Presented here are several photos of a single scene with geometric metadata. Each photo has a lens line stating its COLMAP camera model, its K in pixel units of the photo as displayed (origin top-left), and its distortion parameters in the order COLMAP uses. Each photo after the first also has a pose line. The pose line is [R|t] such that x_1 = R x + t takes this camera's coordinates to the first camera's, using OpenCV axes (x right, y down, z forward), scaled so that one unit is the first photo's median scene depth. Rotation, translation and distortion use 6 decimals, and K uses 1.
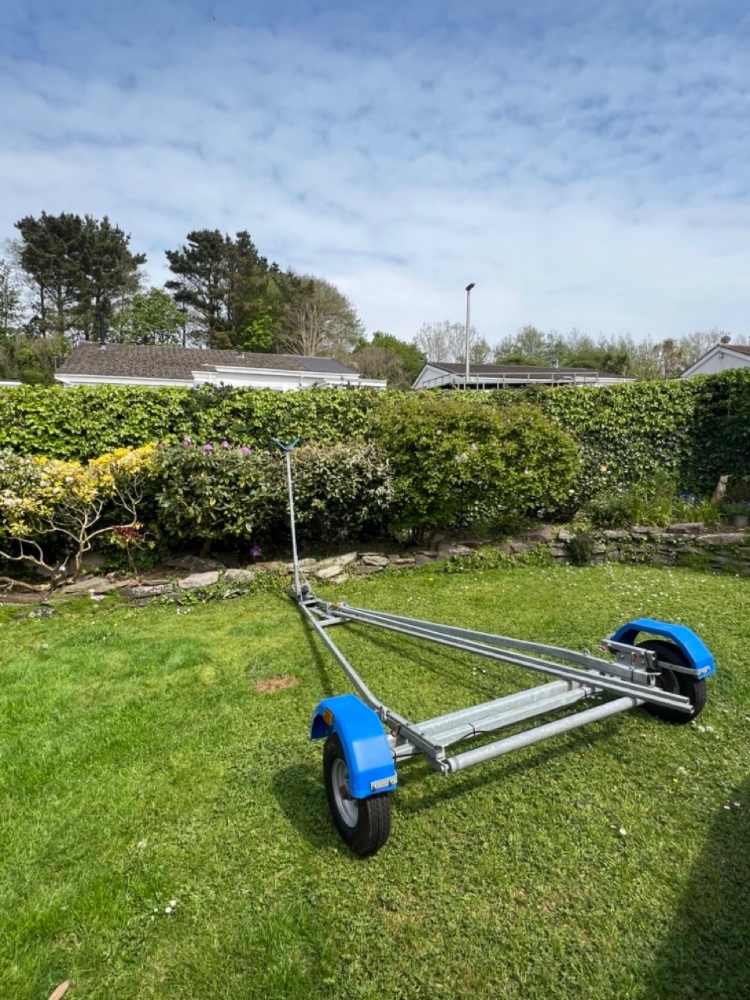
lens RADIAL K [[539.6, 0, 378.6], [0, 539.6, 486.1], [0, 0, 1]] dist [0.000893, 0.000017]
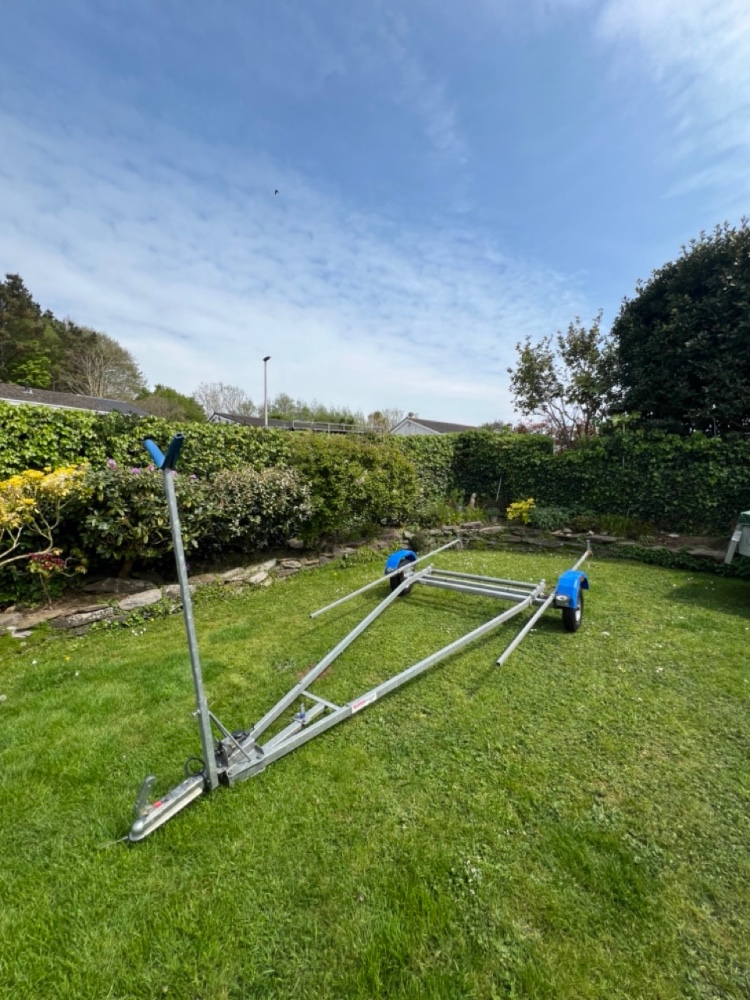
lens RADIAL K [[395.5, 0, 378.0], [0, 395.5, 491.8], [0, 0, 1]] dist [-0.001781, -0.000099]
pose [[0.871879, -0.012162, 0.489571, -0.265808], [0.033641, 0.998818, -0.035098, 0.010609], [-0.488565, 0.047071, 0.871257, 0.106032]]
